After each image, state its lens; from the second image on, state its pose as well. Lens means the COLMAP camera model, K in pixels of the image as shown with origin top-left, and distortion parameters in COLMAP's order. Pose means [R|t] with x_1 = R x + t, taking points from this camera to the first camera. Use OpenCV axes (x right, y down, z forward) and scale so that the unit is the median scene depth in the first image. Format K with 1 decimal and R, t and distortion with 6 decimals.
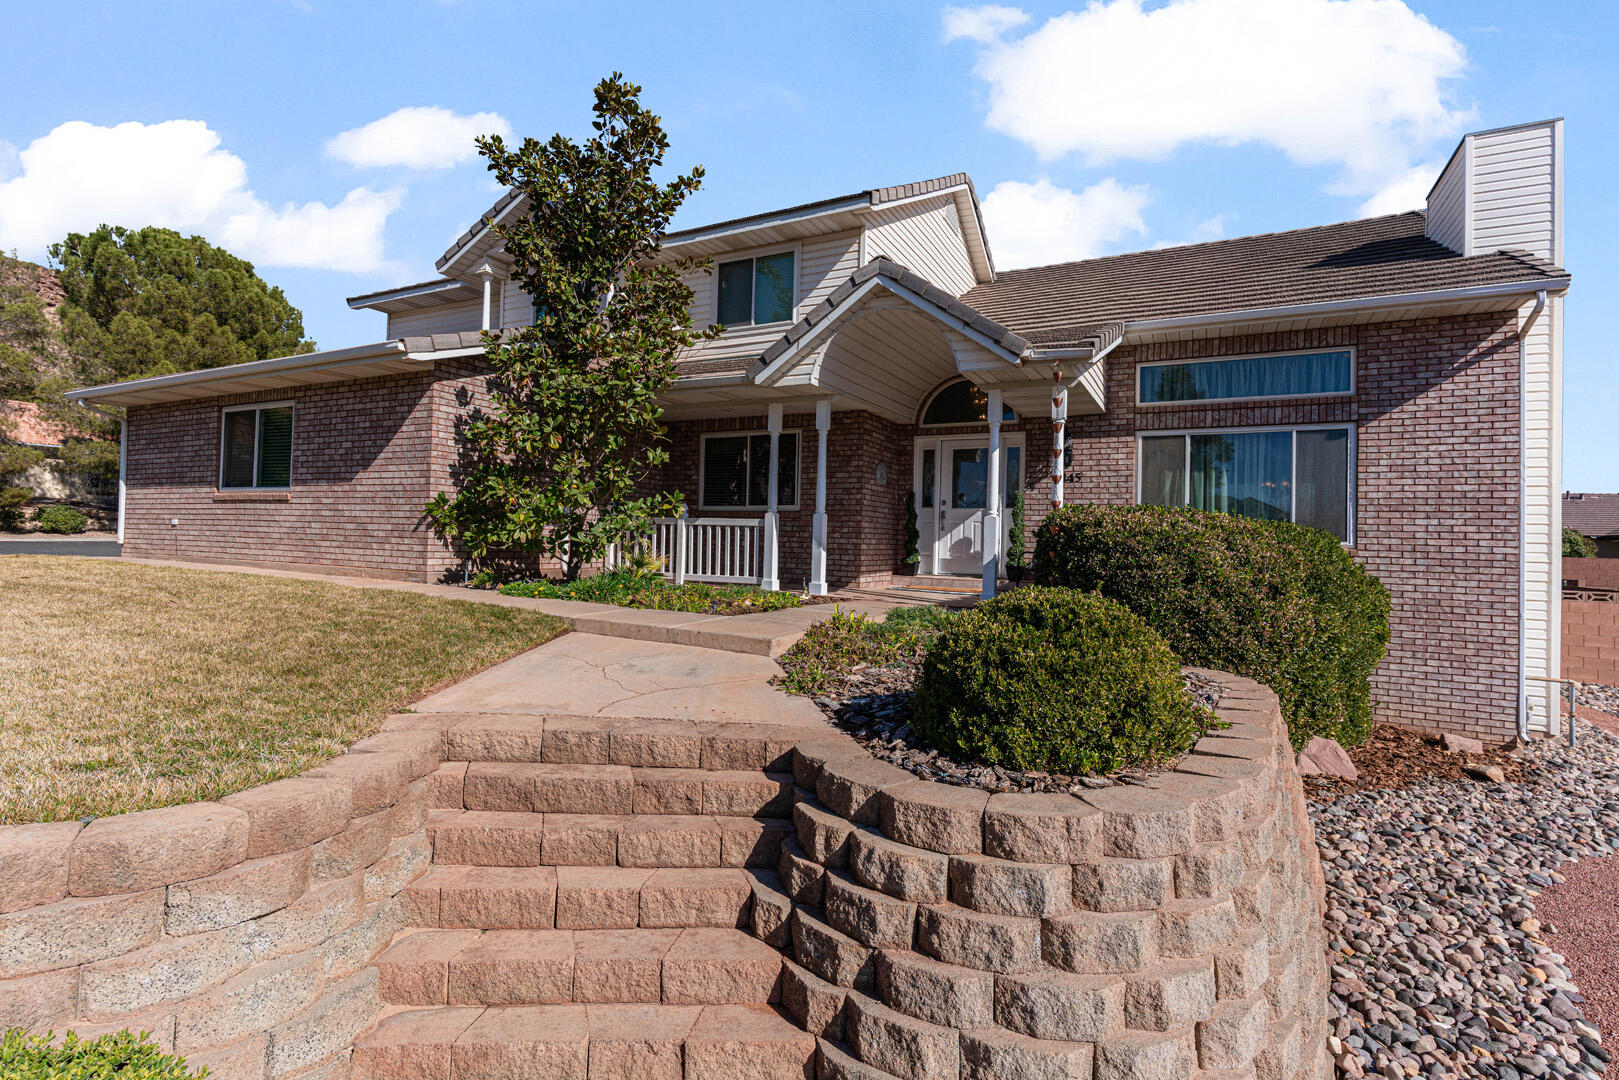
lens RADIAL K [[756.1, 0, 809.5], [0, 756.1, 540.0], [0, 0, 1]] dist [0.000927, -0.000159]
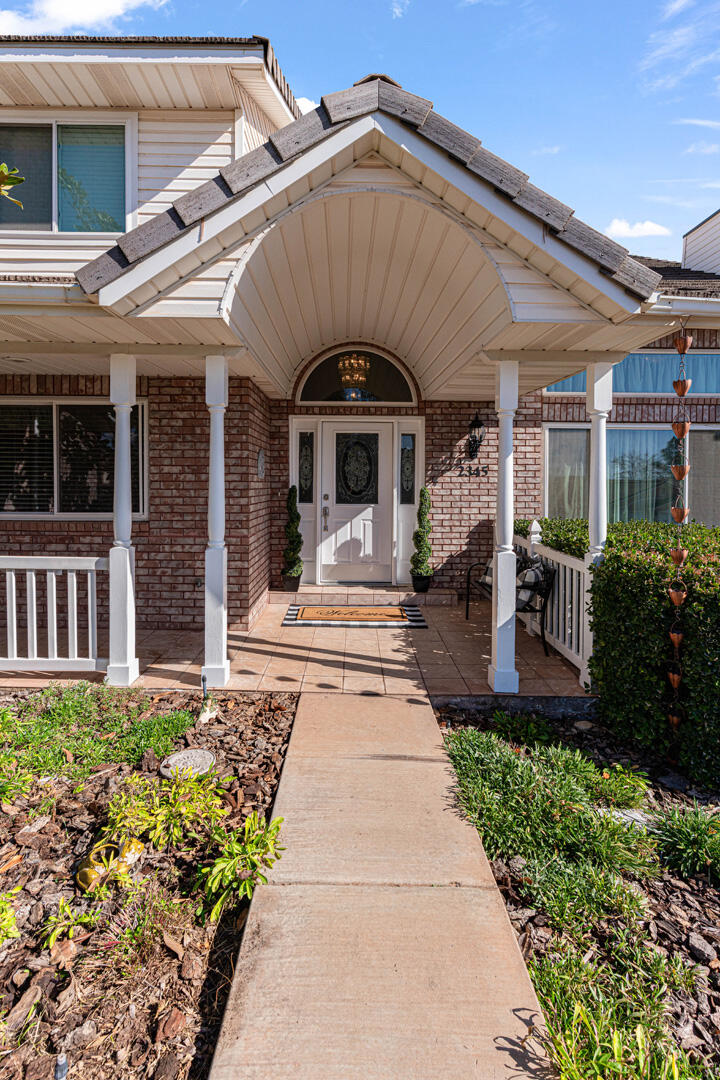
lens RADIAL K [[514.8, 0, 340.8], [0, 514.8, 494.9], [0, 0, 1]] dist [-0.001859, -0.000556]
pose [[0.884316, -0.033285, 0.465700, -0.083500], [0.014135, 0.998907, 0.044554, -0.089912], [-0.466674, -0.032818, 0.883820, 0.577114]]
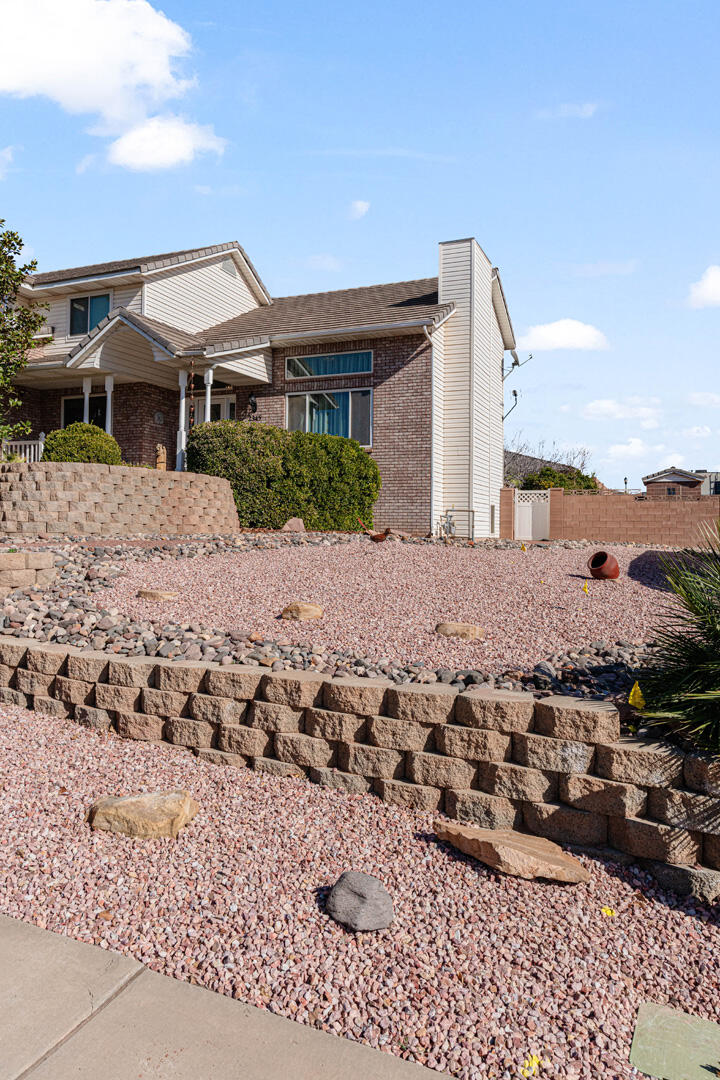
lens RADIAL K [[774.4, 0, 375.3], [0, 774.4, 533.6], [0, 0, 1]] dist [-0.000622, 0.005025]
pose [[0.997035, -0.014857, 0.075499, 0.524084], [0.014896, 0.999889, 0.000050, 0.222322], [-0.075492, 0.001074, 0.997146, -0.998661]]
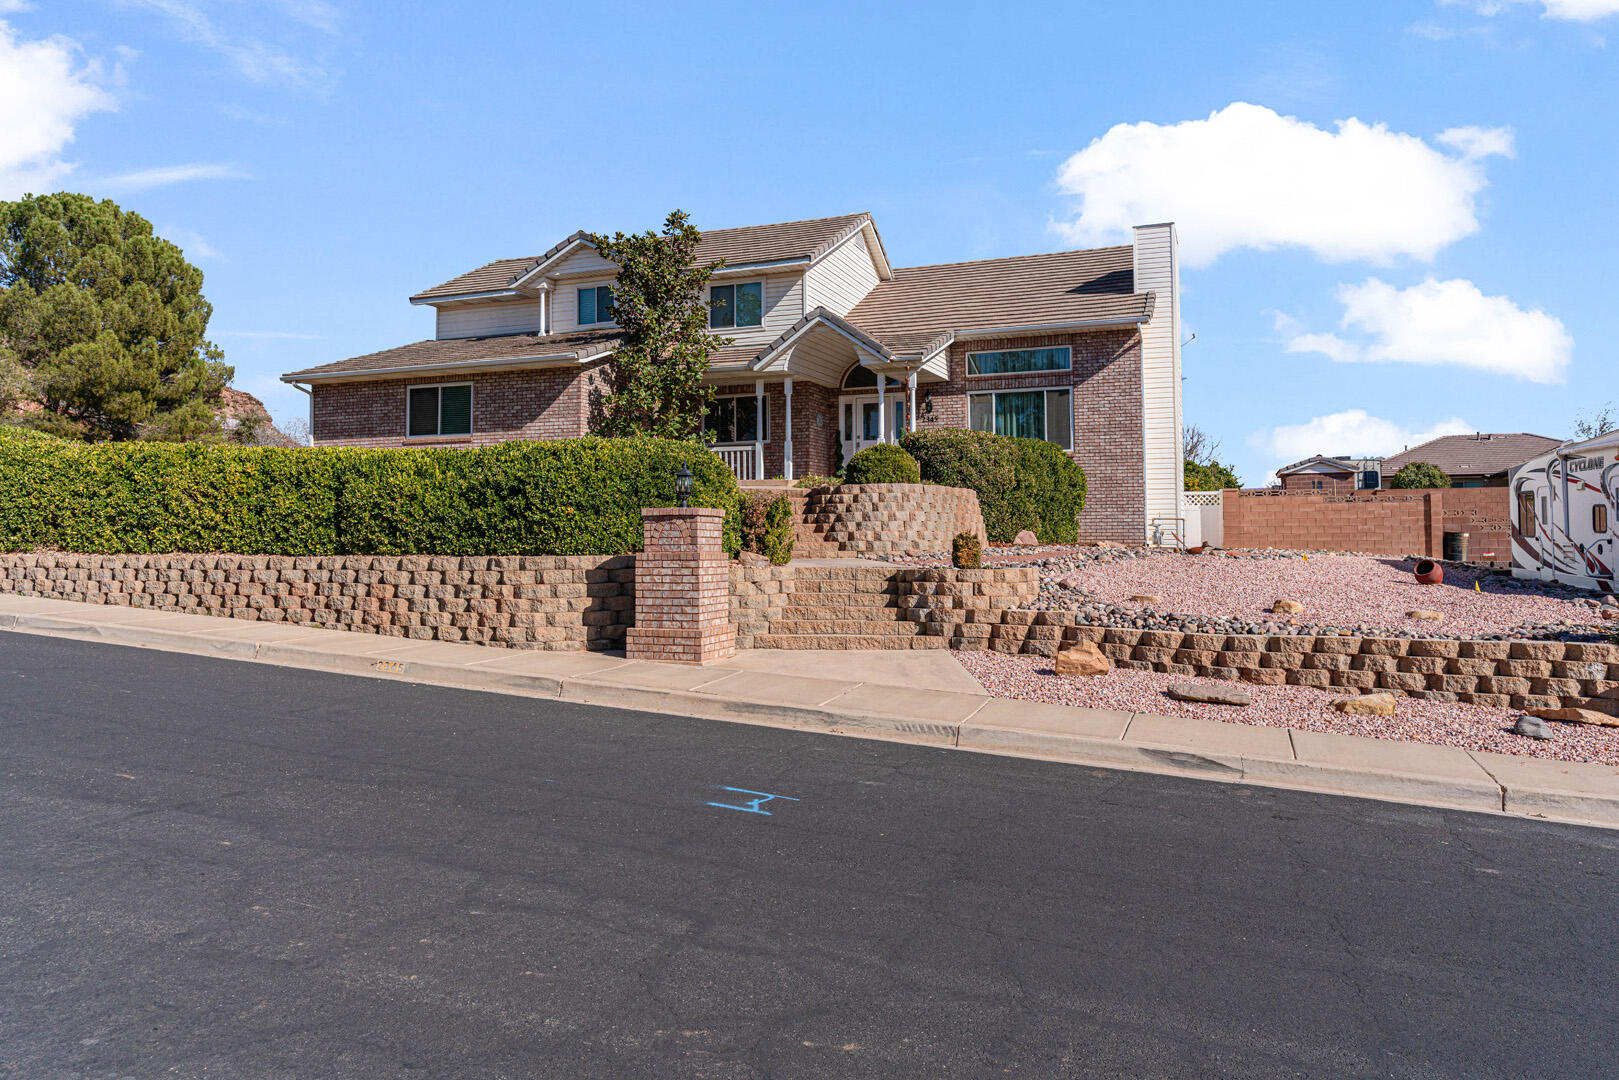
lens RADIAL K [[1160.8, 0, 799.6], [0, 1160.8, 537.8], [0, 0, 1]] dist [-0.000622, 0.005025]
pose [[0.993825, -0.030556, 0.106666, -0.248493], [0.030973, 0.999518, -0.002253, 0.191606], [-0.106546, 0.005542, 0.994292, -1.653288]]
